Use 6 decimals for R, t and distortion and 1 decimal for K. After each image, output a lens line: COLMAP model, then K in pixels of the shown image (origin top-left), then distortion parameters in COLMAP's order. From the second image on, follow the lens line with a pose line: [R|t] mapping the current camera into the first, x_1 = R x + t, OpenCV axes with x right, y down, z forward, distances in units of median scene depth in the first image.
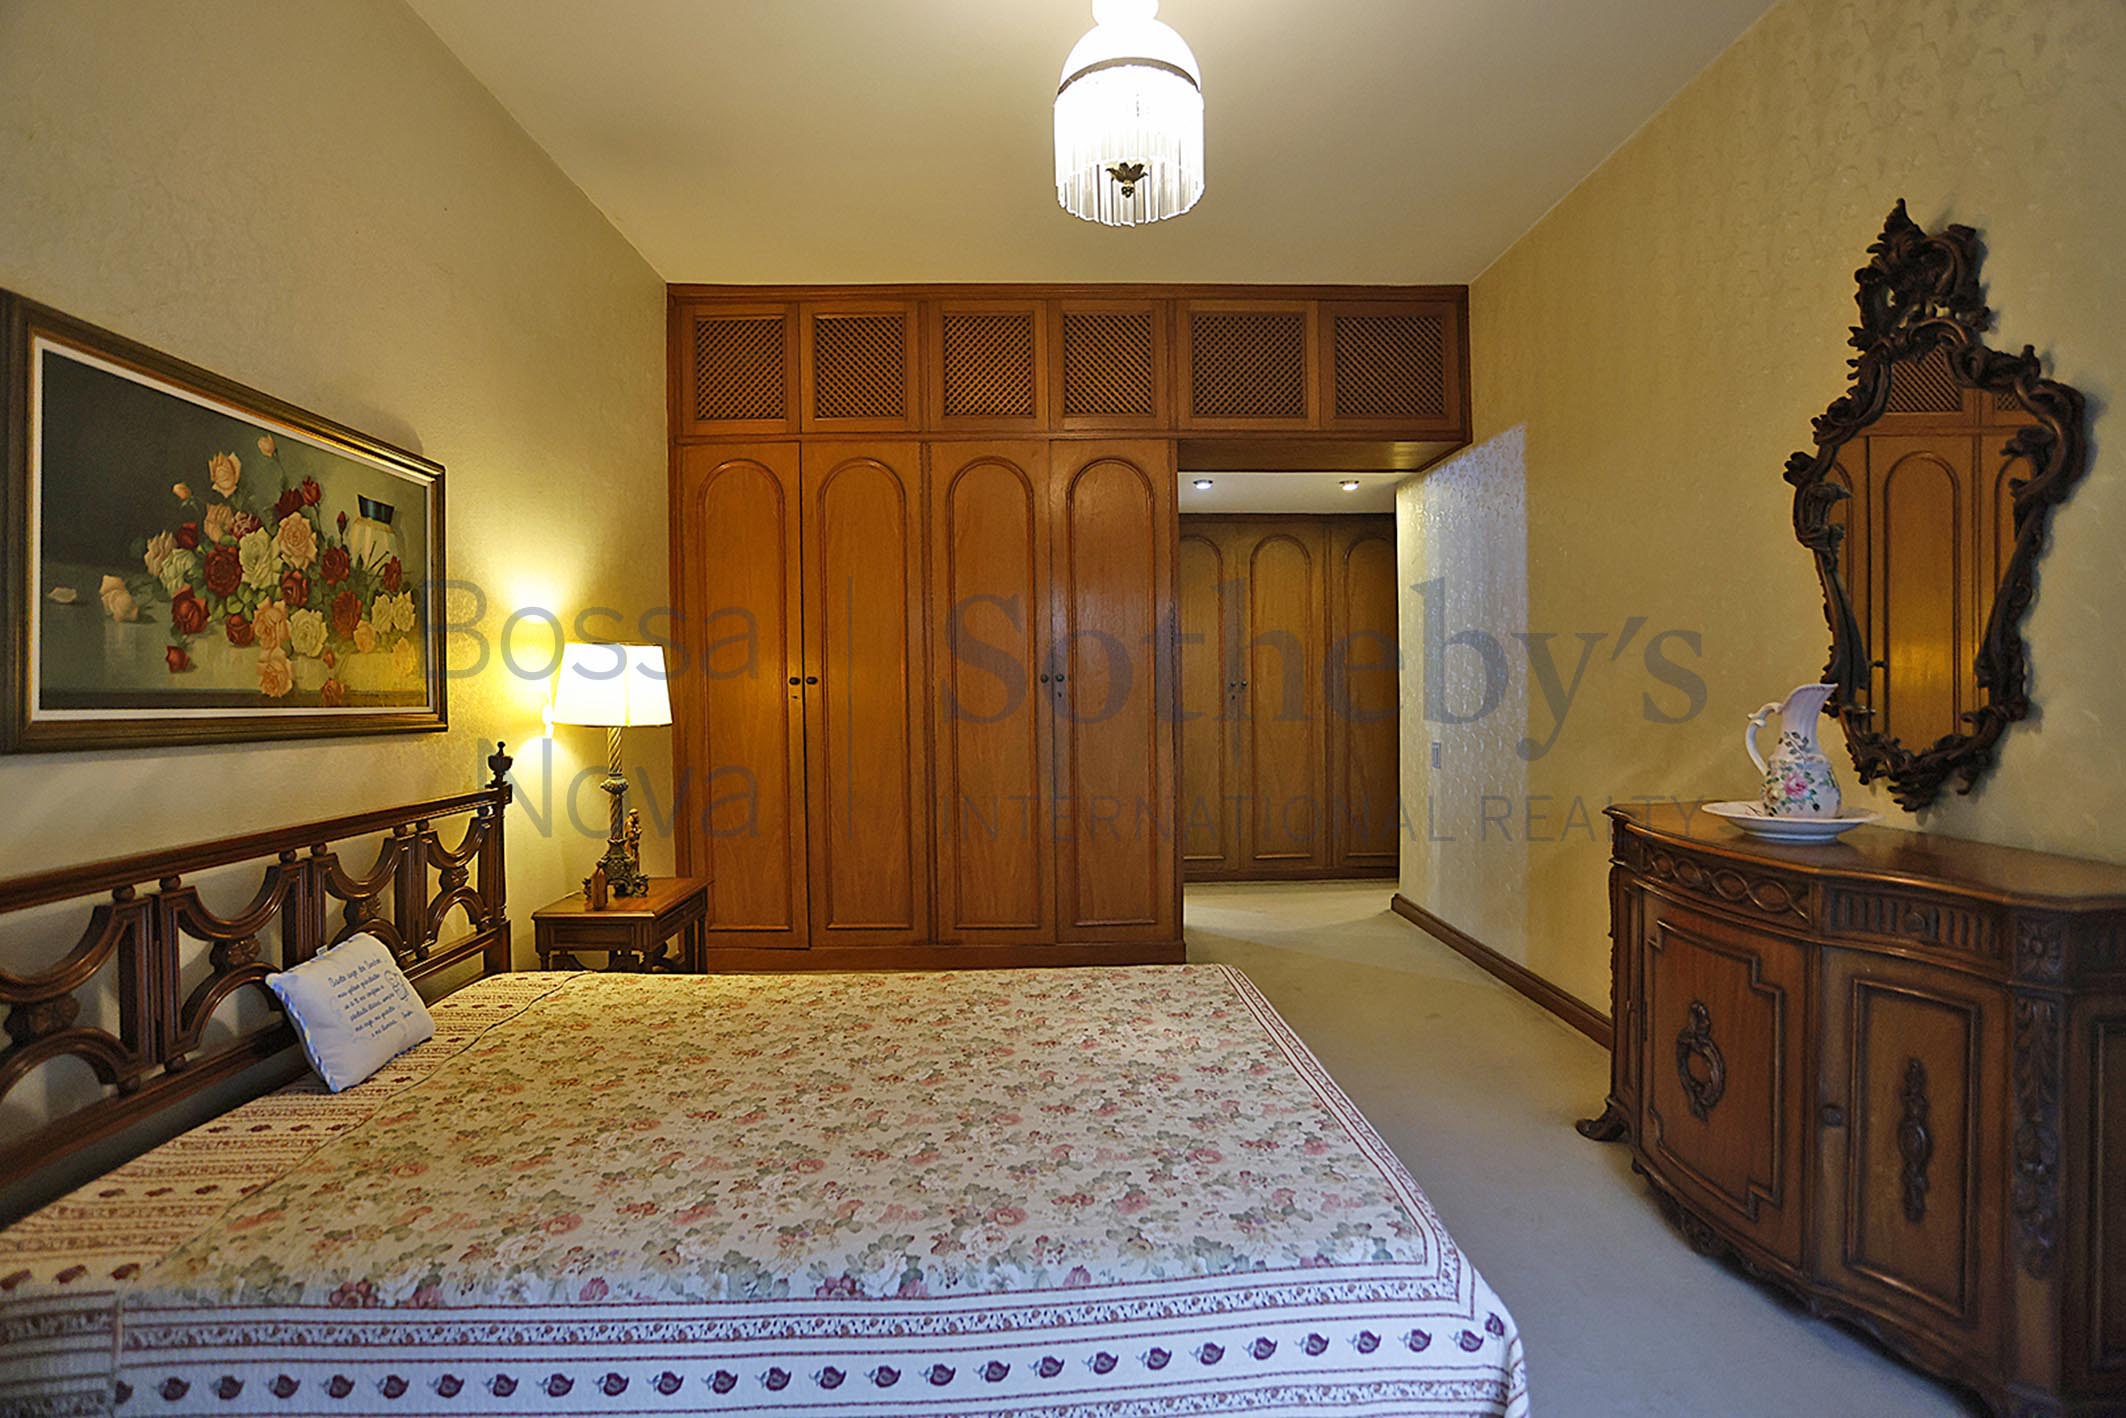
lens RADIAL K [[1029.3, 0, 1058.7], [0, 1029.3, 701.4], [0, 0, 1]] dist [-0.065323, 0.027252]
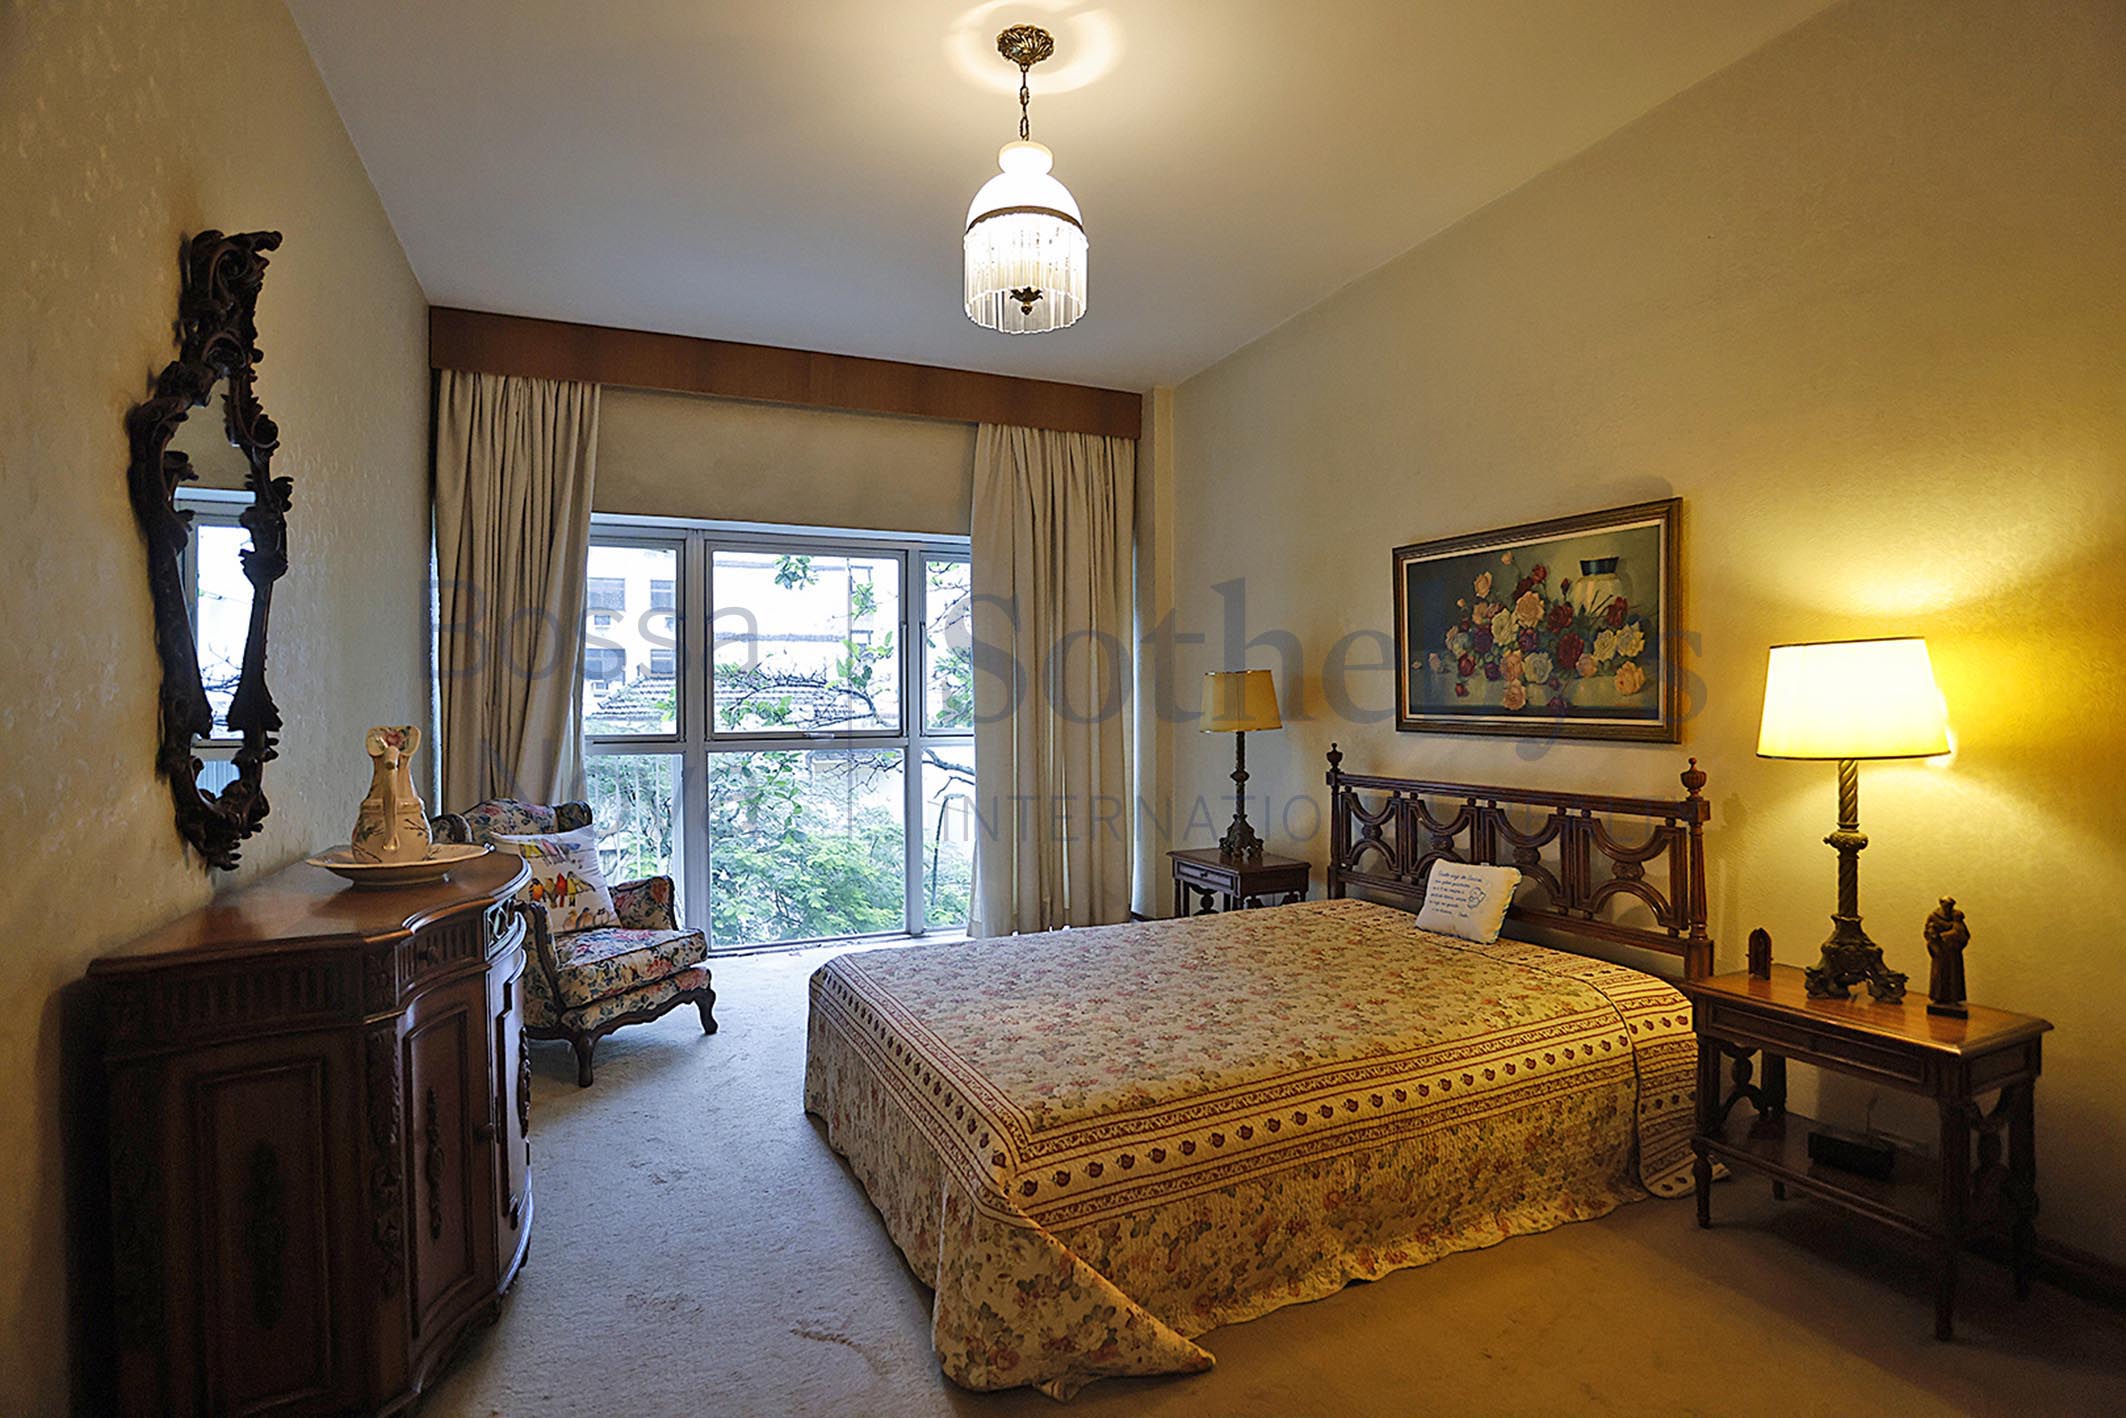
lens RADIAL K [[1029.3, 0, 1058.7], [0, 1029.3, 701.4], [0, 0, 1]] dist [-0.065323, 0.027252]
pose [[-0.927589, 0.015076, -0.373297, 0.507767], [0.011225, 0.999859, 0.012486, -0.045895], [0.373433, 0.007391, -0.927628, 2.188789]]
